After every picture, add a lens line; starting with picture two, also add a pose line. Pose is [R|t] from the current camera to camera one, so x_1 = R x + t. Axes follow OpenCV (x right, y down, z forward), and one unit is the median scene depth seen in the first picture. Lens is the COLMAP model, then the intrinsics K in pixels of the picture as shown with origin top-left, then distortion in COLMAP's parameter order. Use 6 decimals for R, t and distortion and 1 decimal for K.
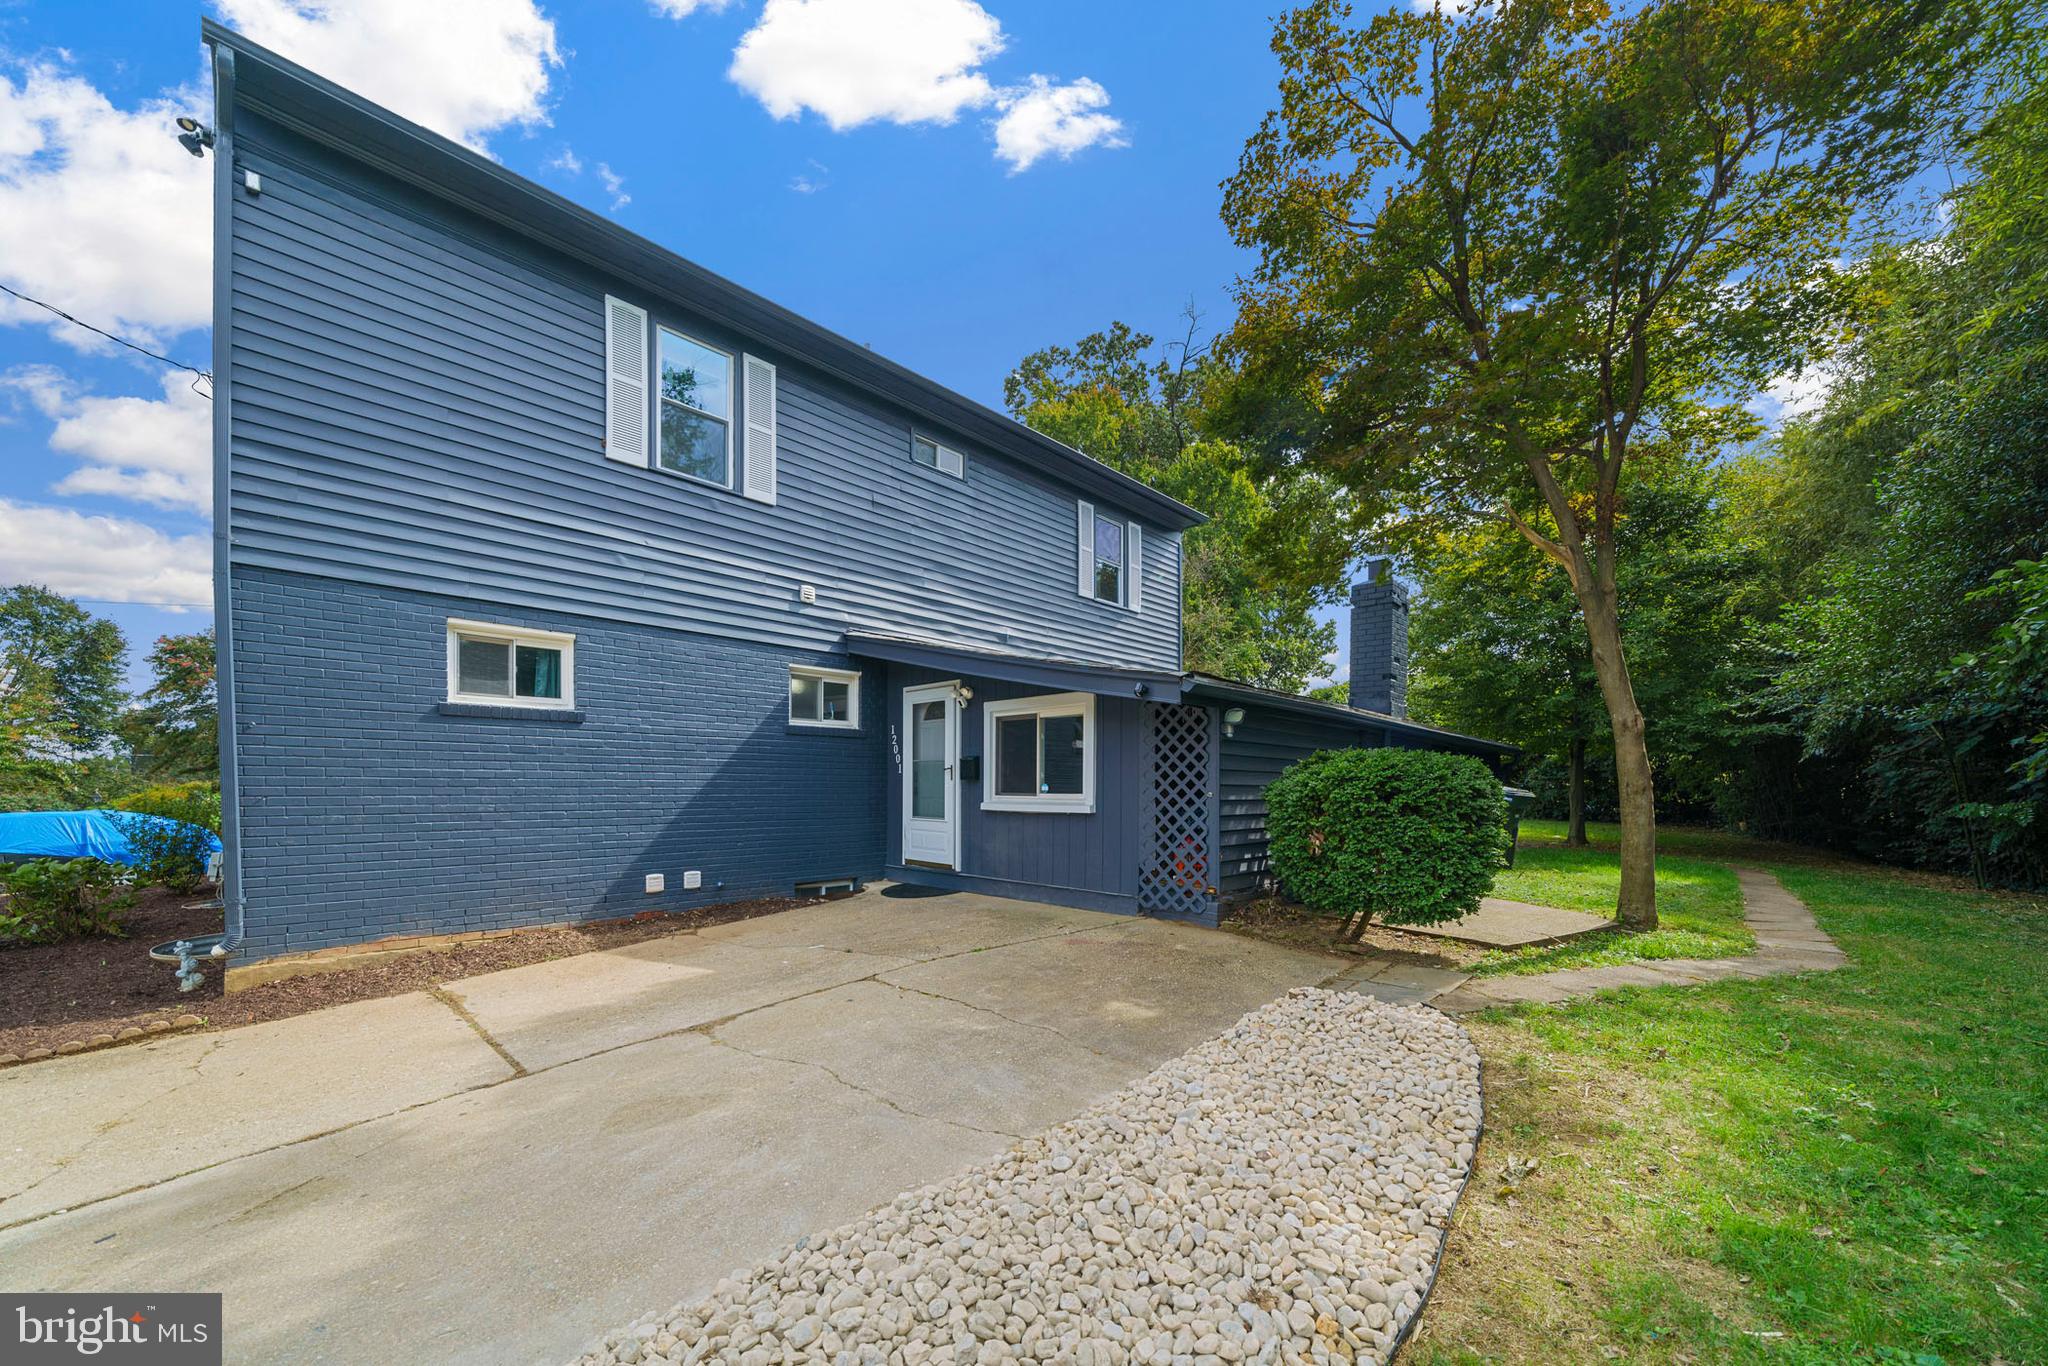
lens RADIAL K [[738.7, 0, 1023.5], [0, 738.7, 804.6], [0, 0, 1]] dist [-0.006362, -0.000036]
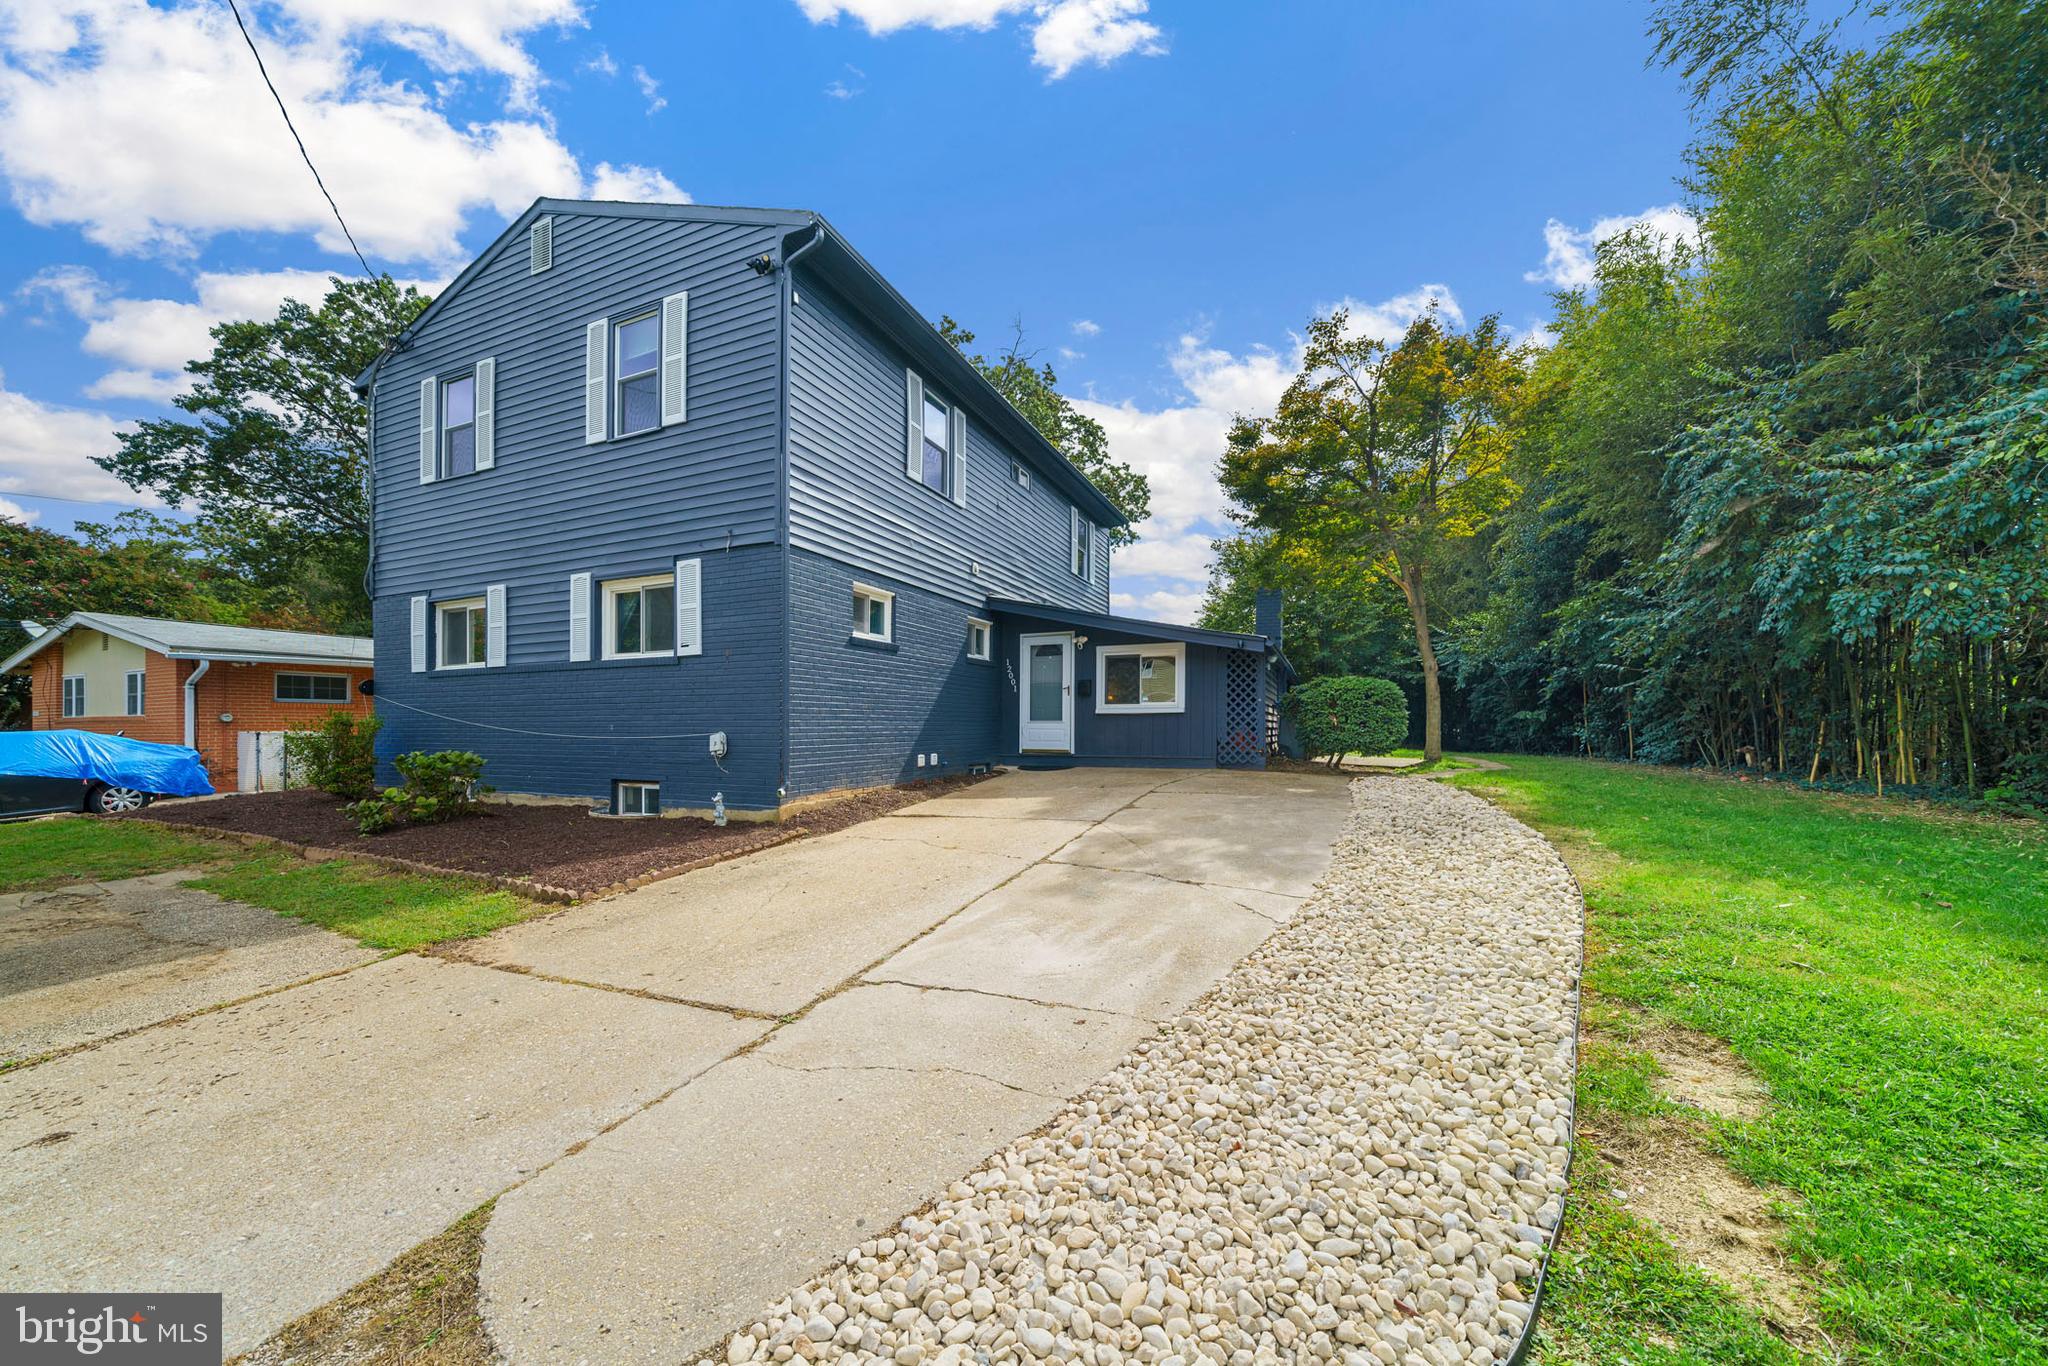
lens RADIAL K [[713.8, 0, 1024.6], [0, 713.8, 738.9], [0, 0, 1]] dist [-0.000405, -0.005740]
pose [[0.934618, -0.012670, 0.355428, -0.752041], [0.015171, 0.999876, -0.004250, 0.066061], [-0.355330, 0.009364, 0.934694, -0.385338]]
